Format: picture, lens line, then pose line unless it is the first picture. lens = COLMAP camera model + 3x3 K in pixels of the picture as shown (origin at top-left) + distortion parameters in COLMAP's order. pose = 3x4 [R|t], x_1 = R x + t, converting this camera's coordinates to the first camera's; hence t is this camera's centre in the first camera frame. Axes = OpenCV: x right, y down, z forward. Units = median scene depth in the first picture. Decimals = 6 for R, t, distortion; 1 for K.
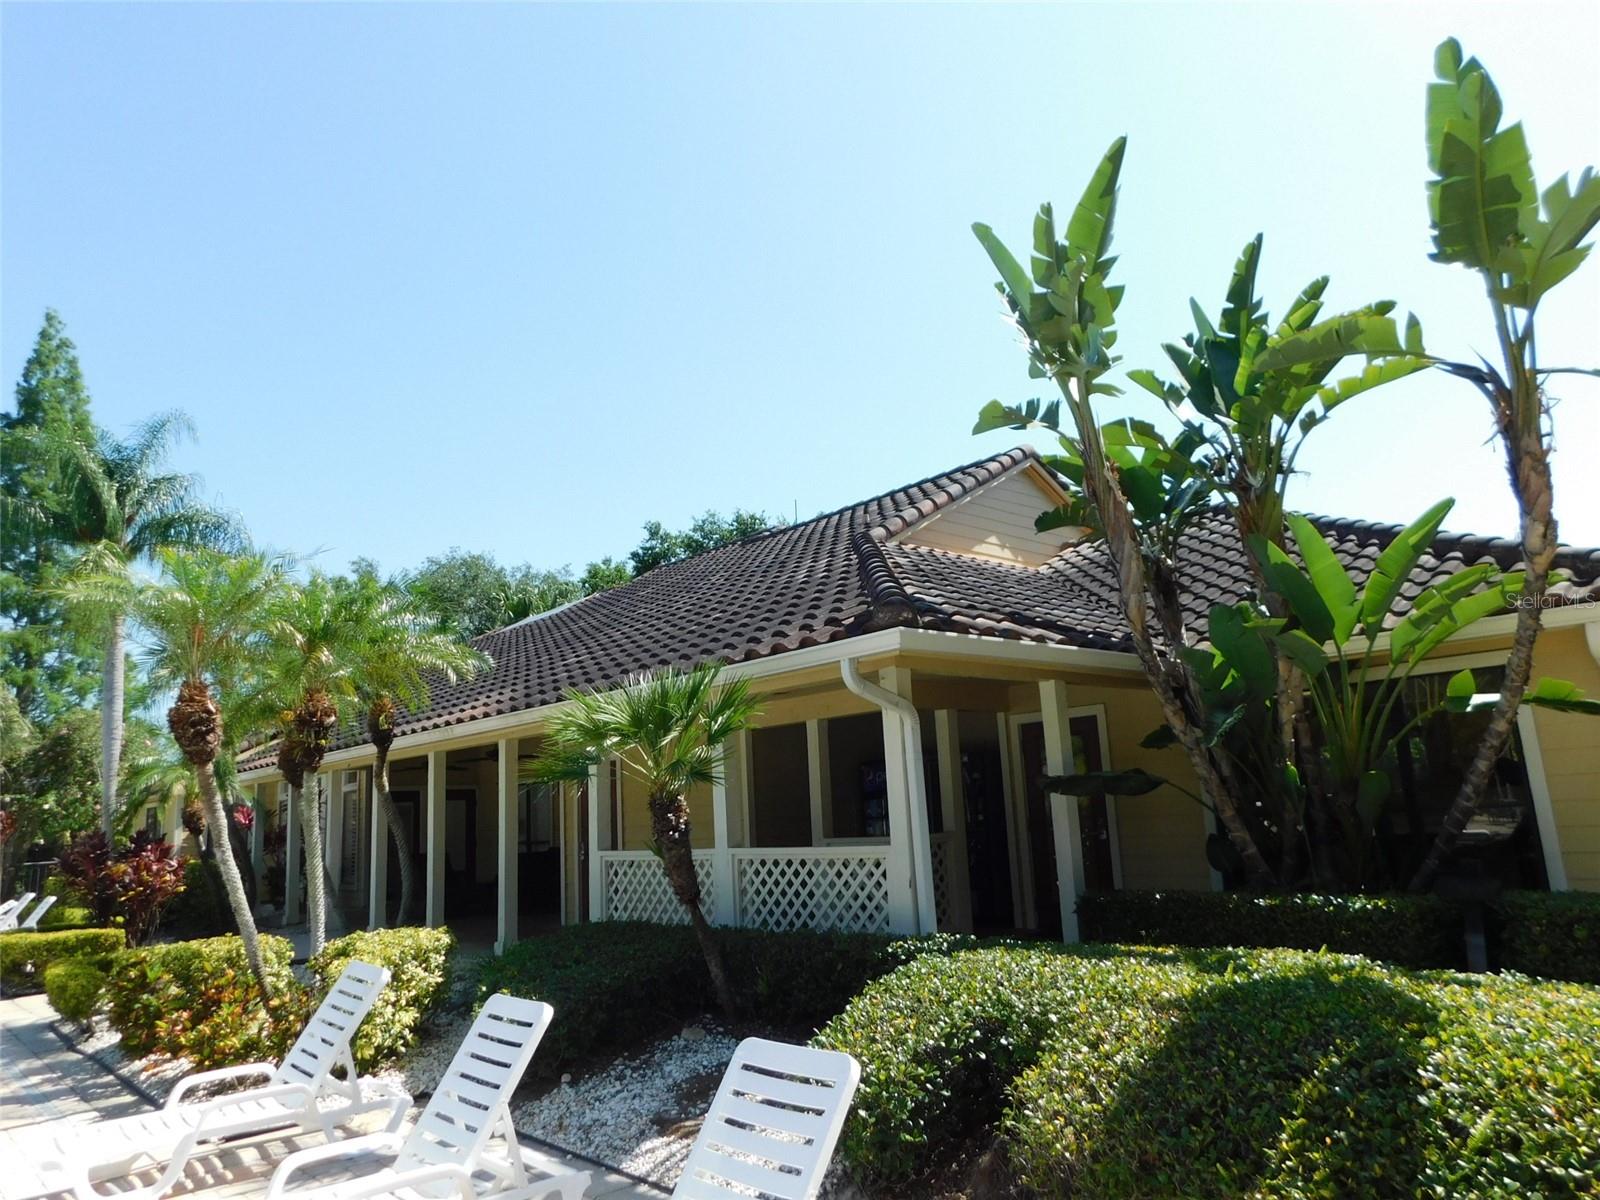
lens RADIAL K [[1067.9, 0, 796.3], [0, 1067.9, 587.6], [0, 0, 1]] dist [-0.056328, 0.052397]
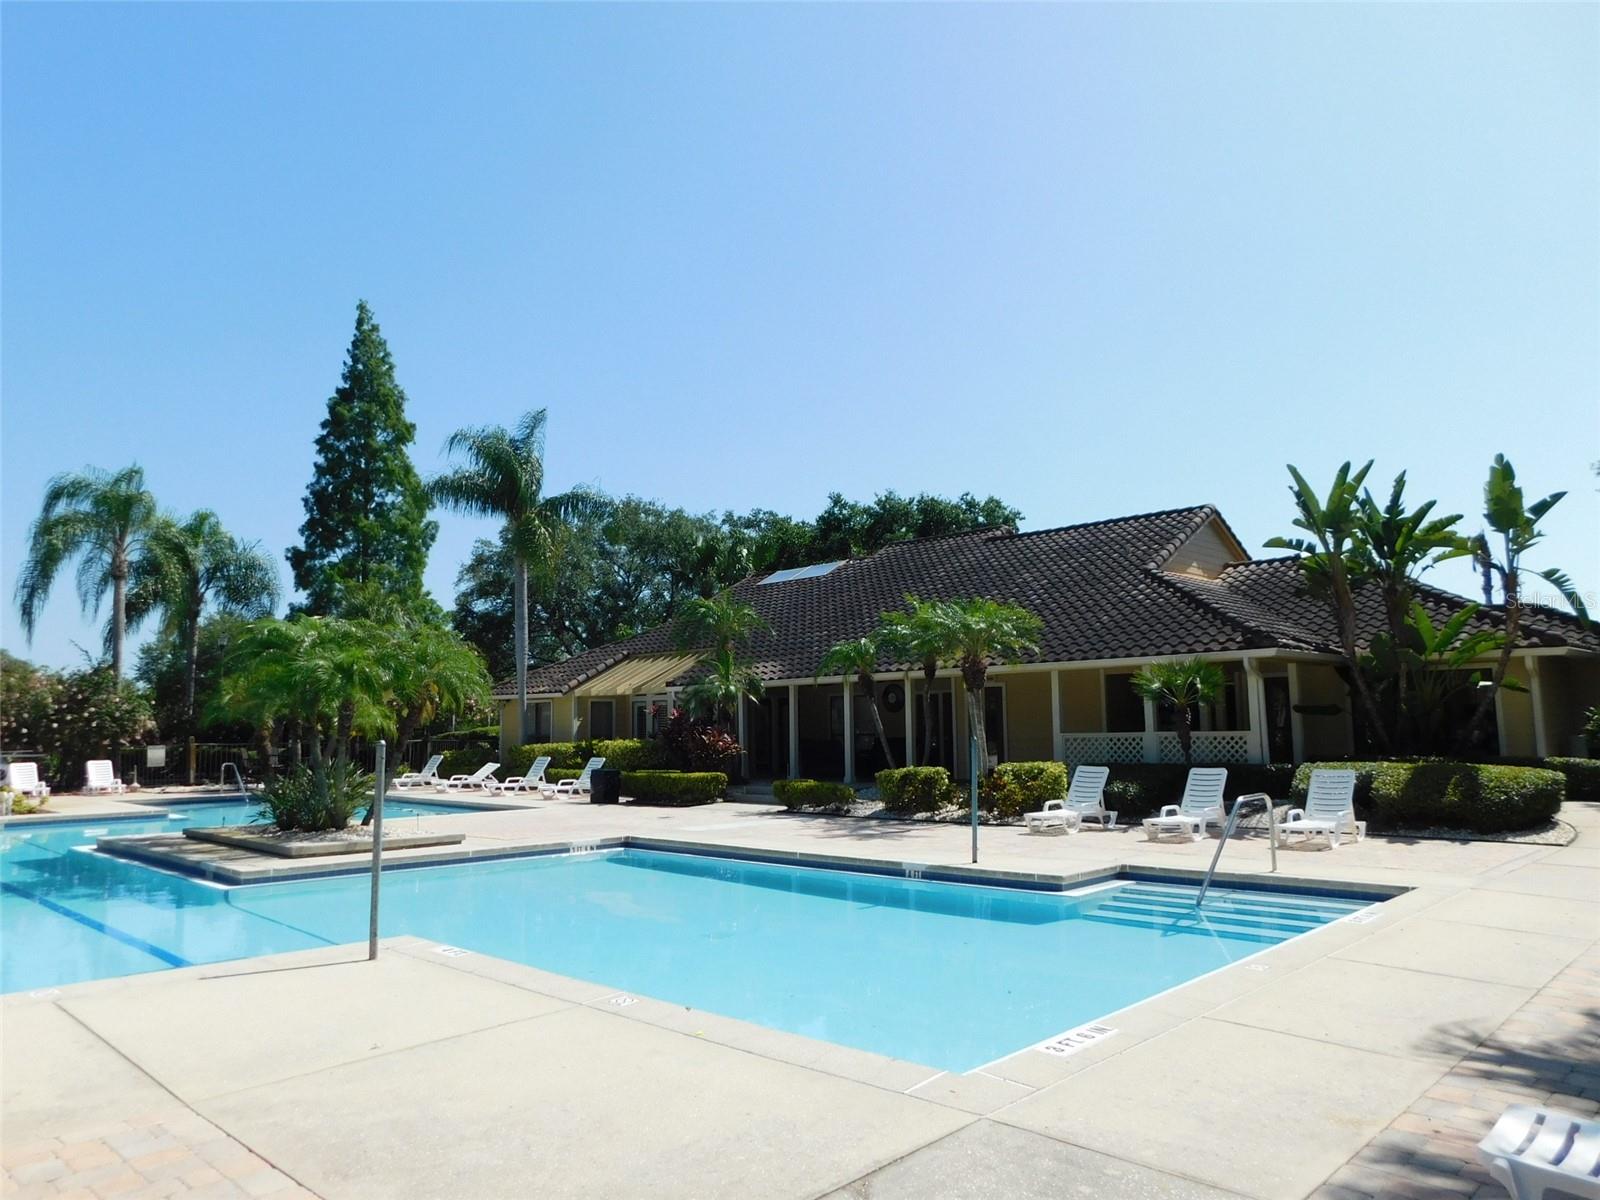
lens RADIAL K [[1121.8, 0, 809.8], [0, 1121.8, 593.5], [0, 0, 1]] dist [-0.043914, 0.053174]
pose [[0.996572, 0.041855, 0.071358, -1.052950], [-0.048069, 0.994986, 0.087705, -0.238480], [-0.067329, -0.090834, 0.993587, -1.384524]]
